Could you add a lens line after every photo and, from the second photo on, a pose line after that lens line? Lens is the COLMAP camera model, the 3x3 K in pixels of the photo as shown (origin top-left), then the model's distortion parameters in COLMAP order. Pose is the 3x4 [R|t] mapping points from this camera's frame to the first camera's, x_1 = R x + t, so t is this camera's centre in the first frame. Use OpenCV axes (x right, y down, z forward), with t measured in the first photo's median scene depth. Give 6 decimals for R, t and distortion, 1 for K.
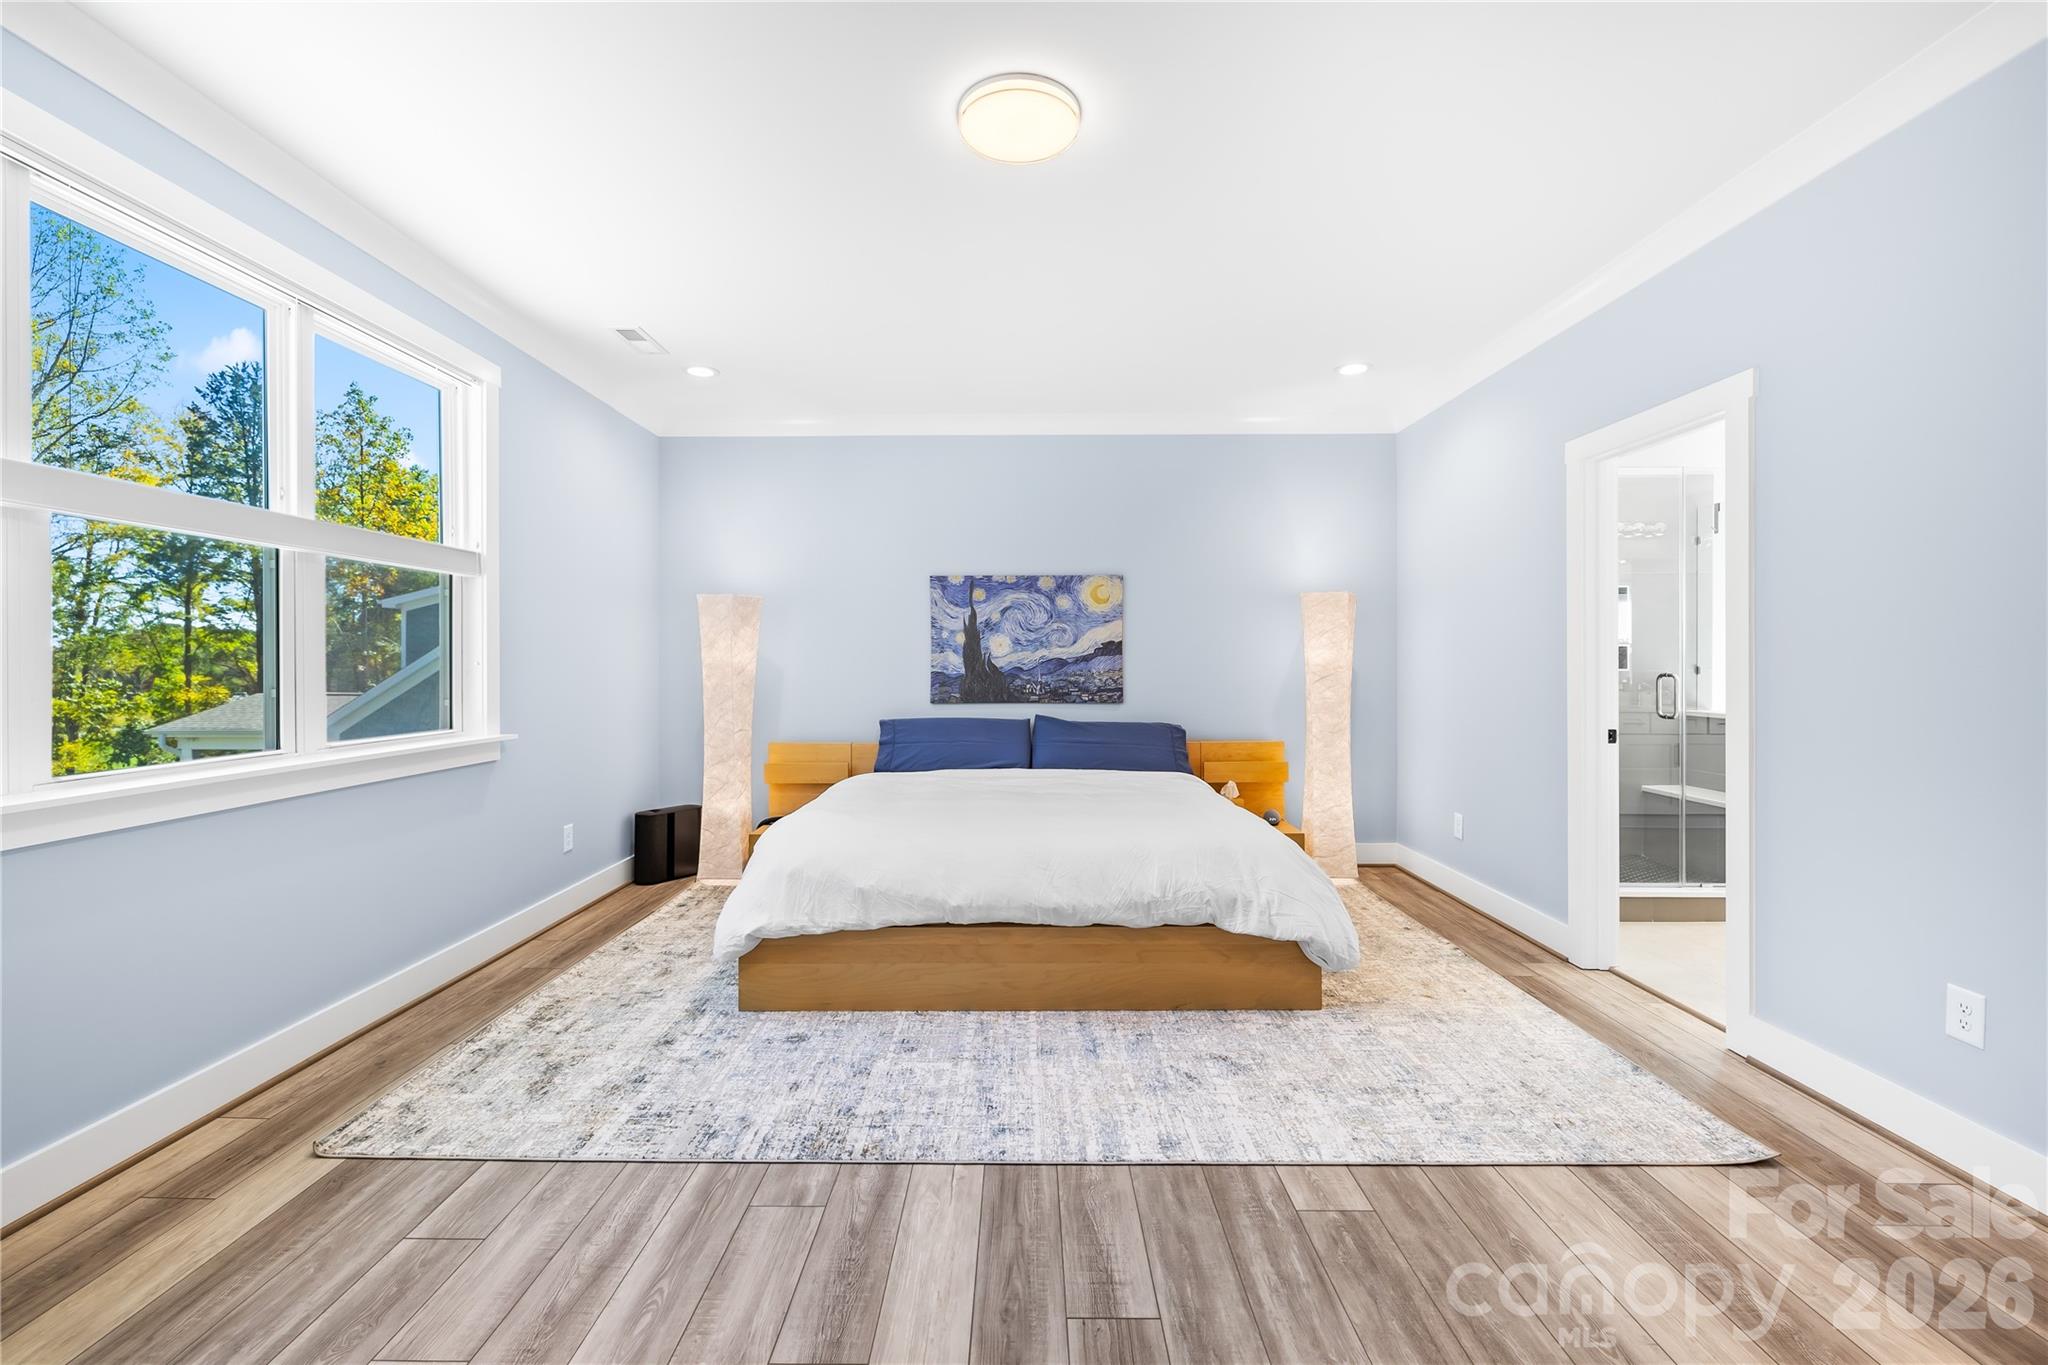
lens RADIAL K [[861.9, 0, 1015.6], [0, 861.9, 662.7], [0, 0, 1]] dist [-0.000736, -0.000176]
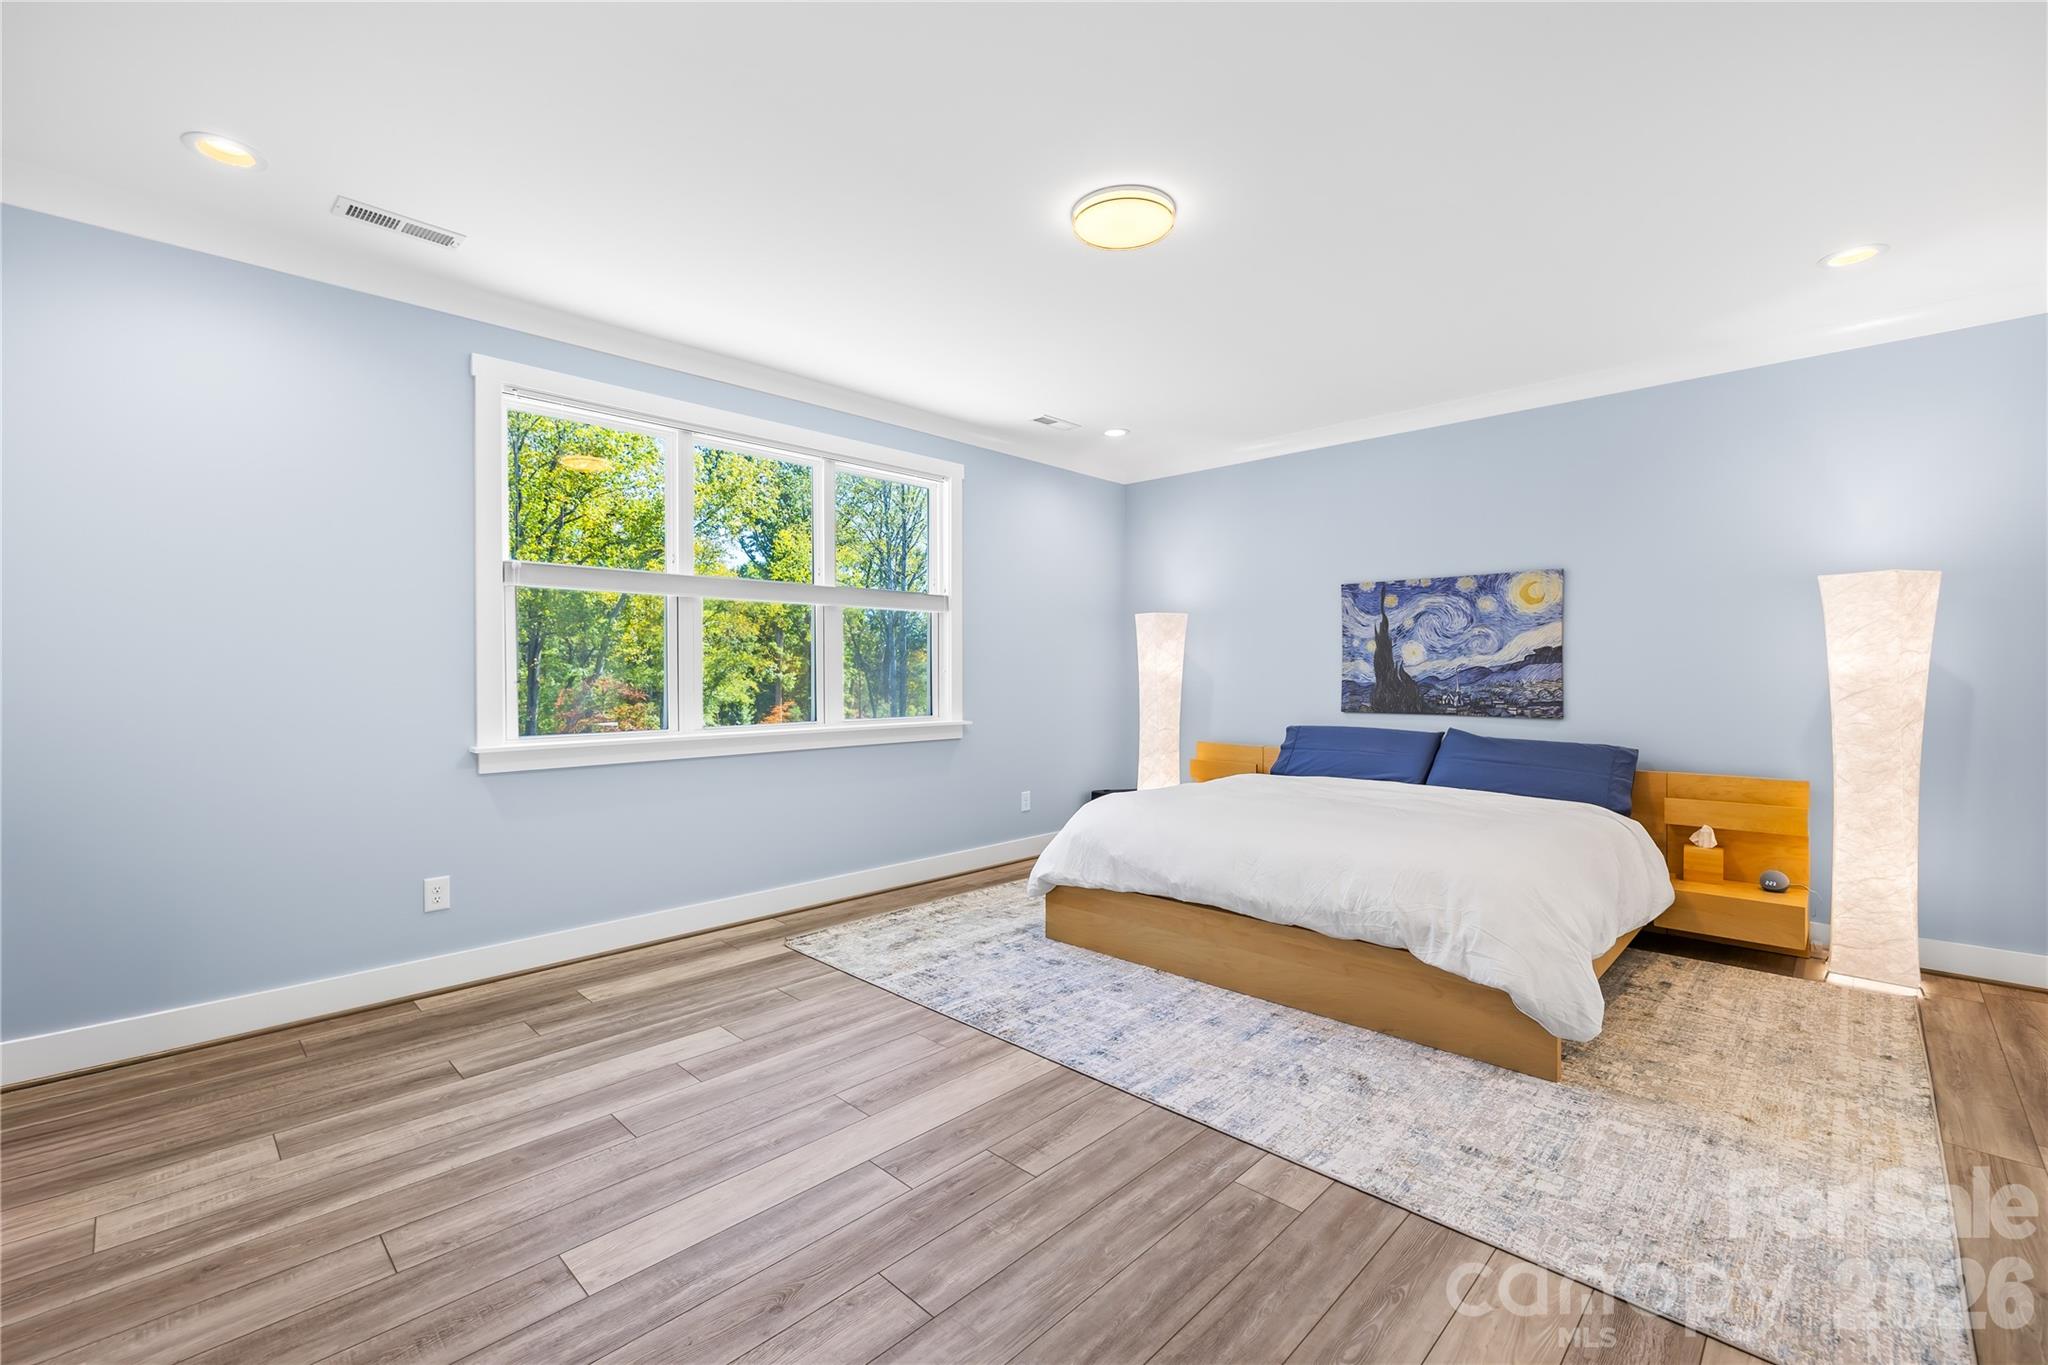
lens RADIAL K [[865.5, 0, 1018.2], [0, 865.5, 675.5], [0, 0, 1]] dist [0.001226, 0.000428]
pose [[0.724552, 0.005916, -0.689194, 0.351858], [-0.001266, 0.999973, 0.007252, -0.002038], [0.689219, -0.004382, 0.724540, 0.012435]]
